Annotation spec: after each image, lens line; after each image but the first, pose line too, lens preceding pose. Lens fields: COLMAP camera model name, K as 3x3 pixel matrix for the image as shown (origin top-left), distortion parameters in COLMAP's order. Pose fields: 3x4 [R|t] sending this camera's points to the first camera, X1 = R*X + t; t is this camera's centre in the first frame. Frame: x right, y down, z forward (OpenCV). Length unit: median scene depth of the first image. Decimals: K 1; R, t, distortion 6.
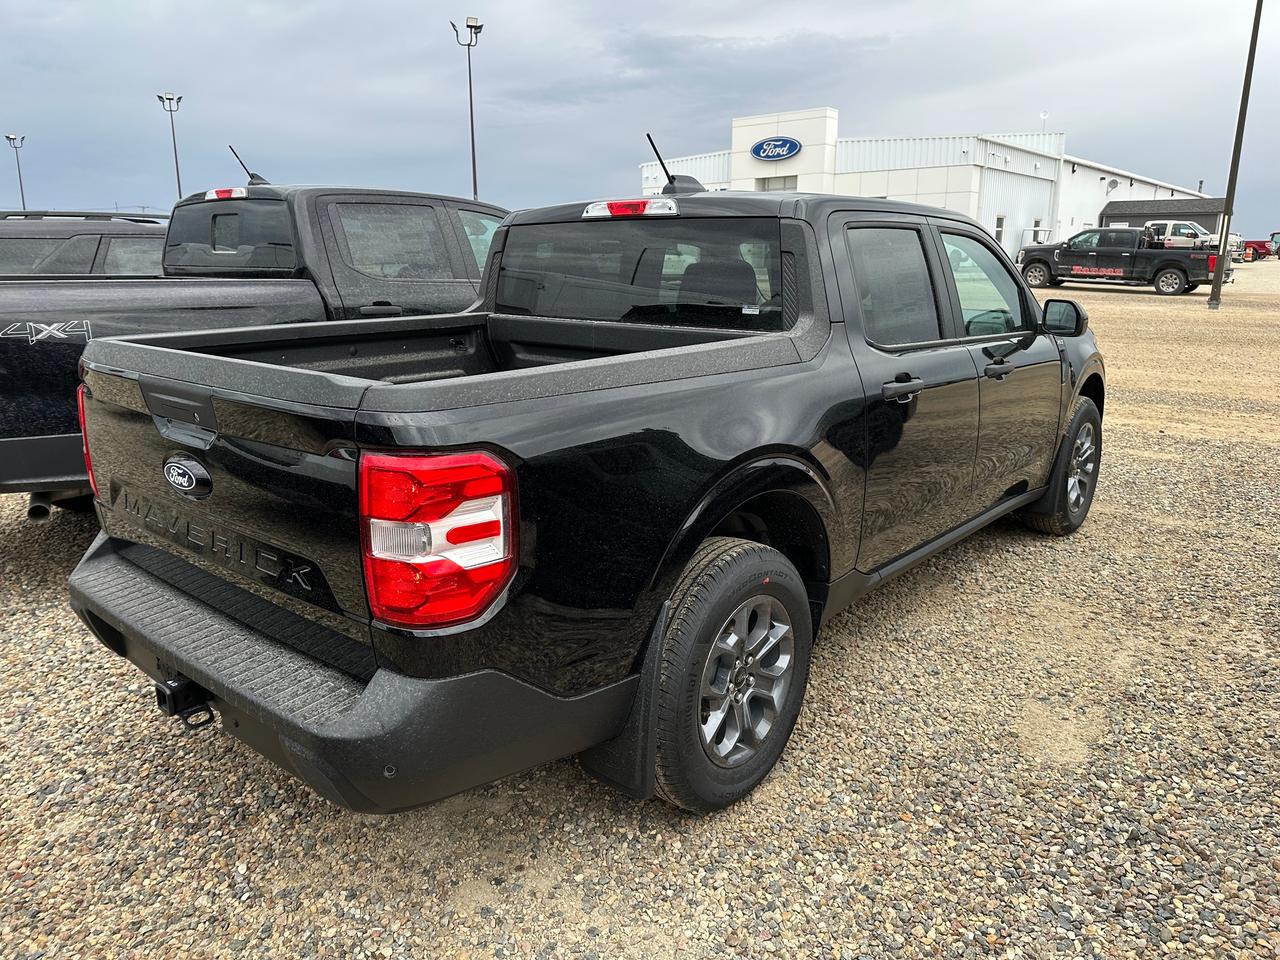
lens RADIAL K [[904.8, 0, 636.9], [0, 904.8, 476.1], [0, 0, 1]] dist [0.019518, -0.023972]
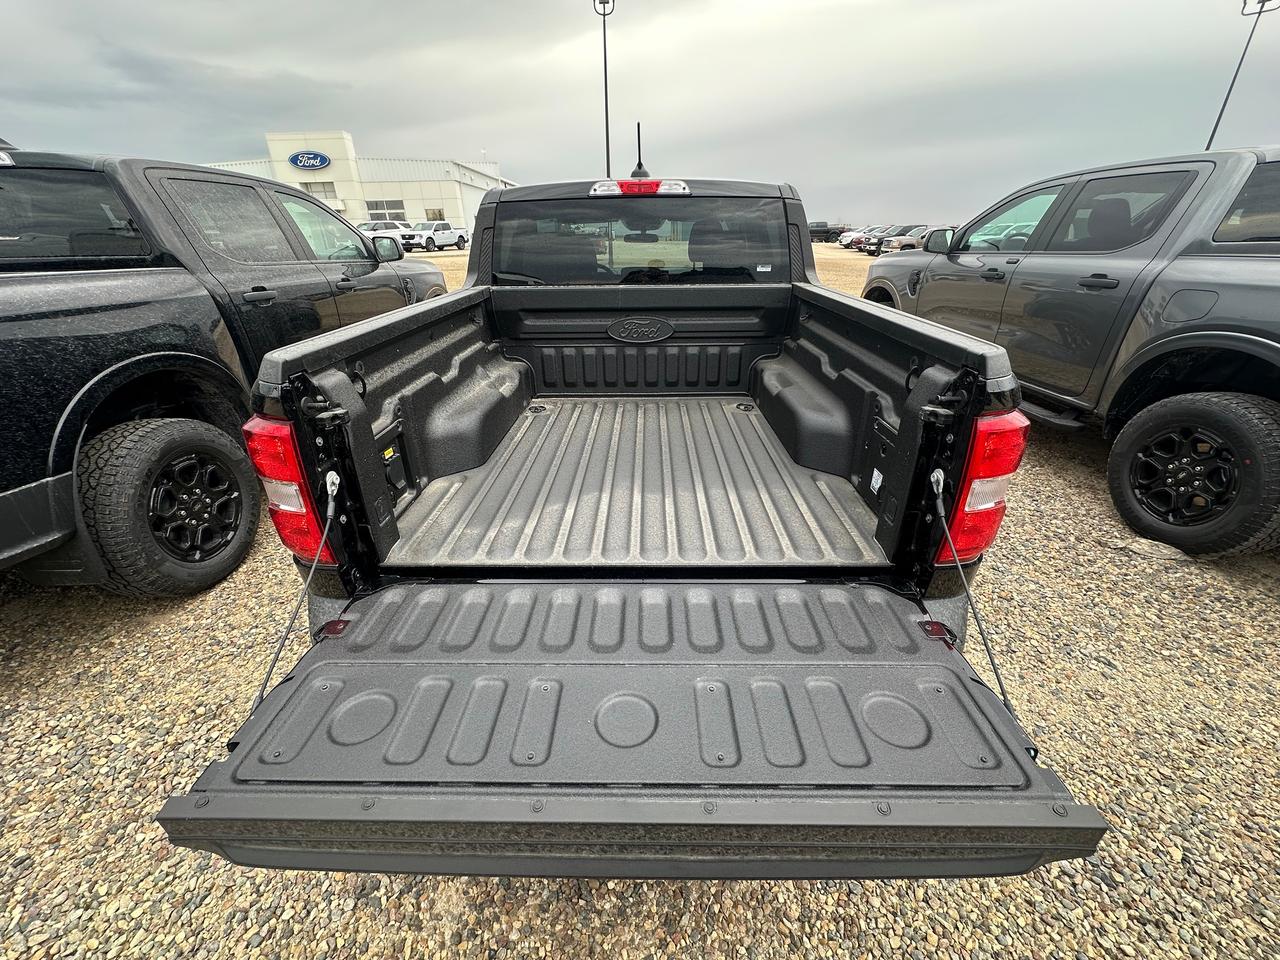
lens RADIAL K [[506.6, 0, 641.9], [0, 506.6, 476.7], [0, 0, 1]] dist [-0.005265, 0.000621]
pose [[0.774174, -0.282829, 0.566270, -0.415931], [0.164922, 0.953851, 0.250937, -0.075822], [-0.611109, -0.100879, 0.785092, 0.341803]]
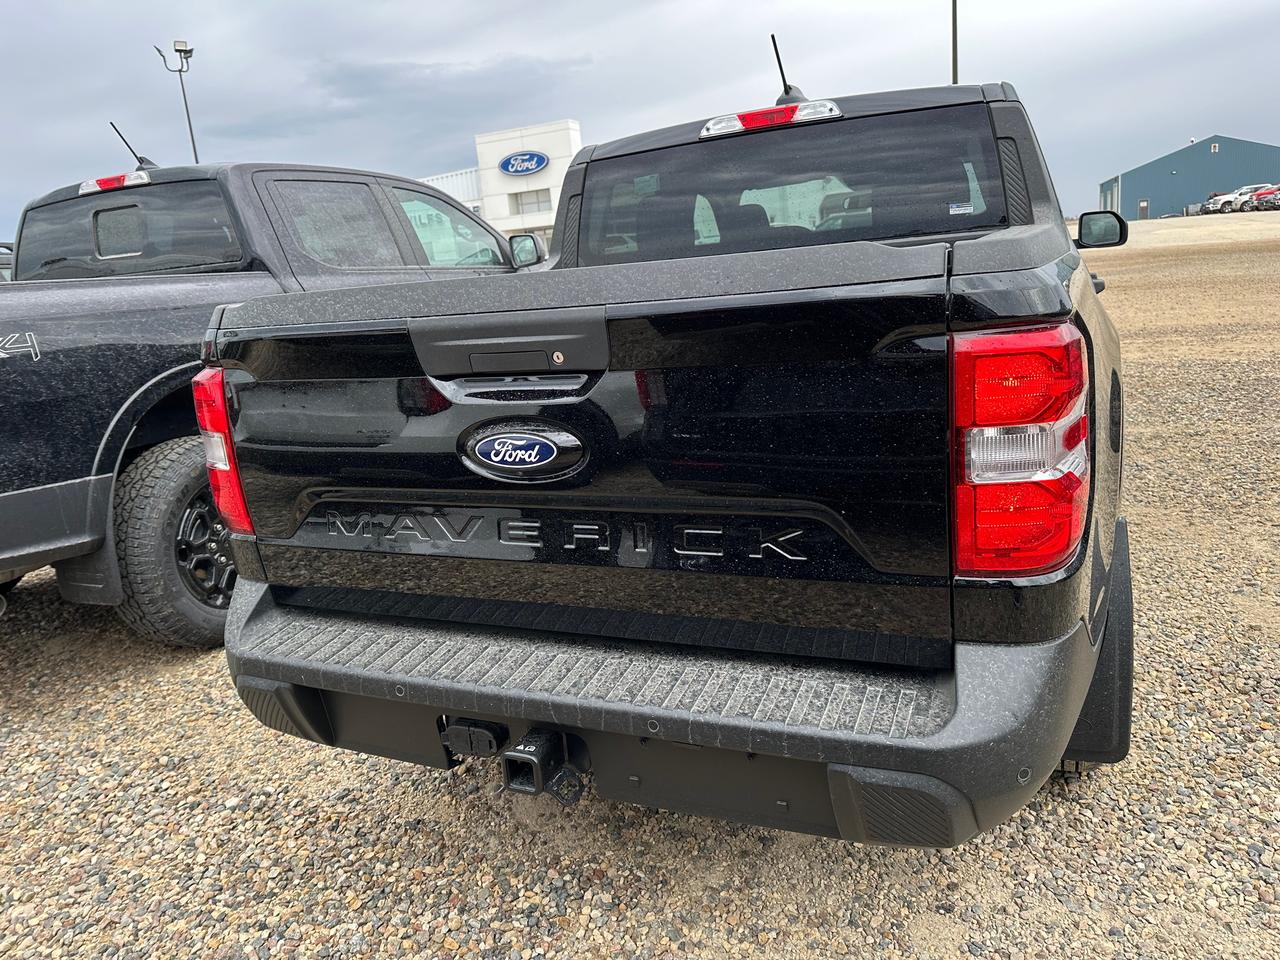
lens RADIAL K [[904.8, 0, 640.1], [0, 904.8, 477.7], [0, 0, 1]] dist [0.019518, -0.023972]
pose [[0.957546, -0.149362, 0.246571, -0.320570], [0.154024, 0.988067, 0.000380, 0.019878], [-0.243686, 0.037614, 0.969125, 0.166546]]
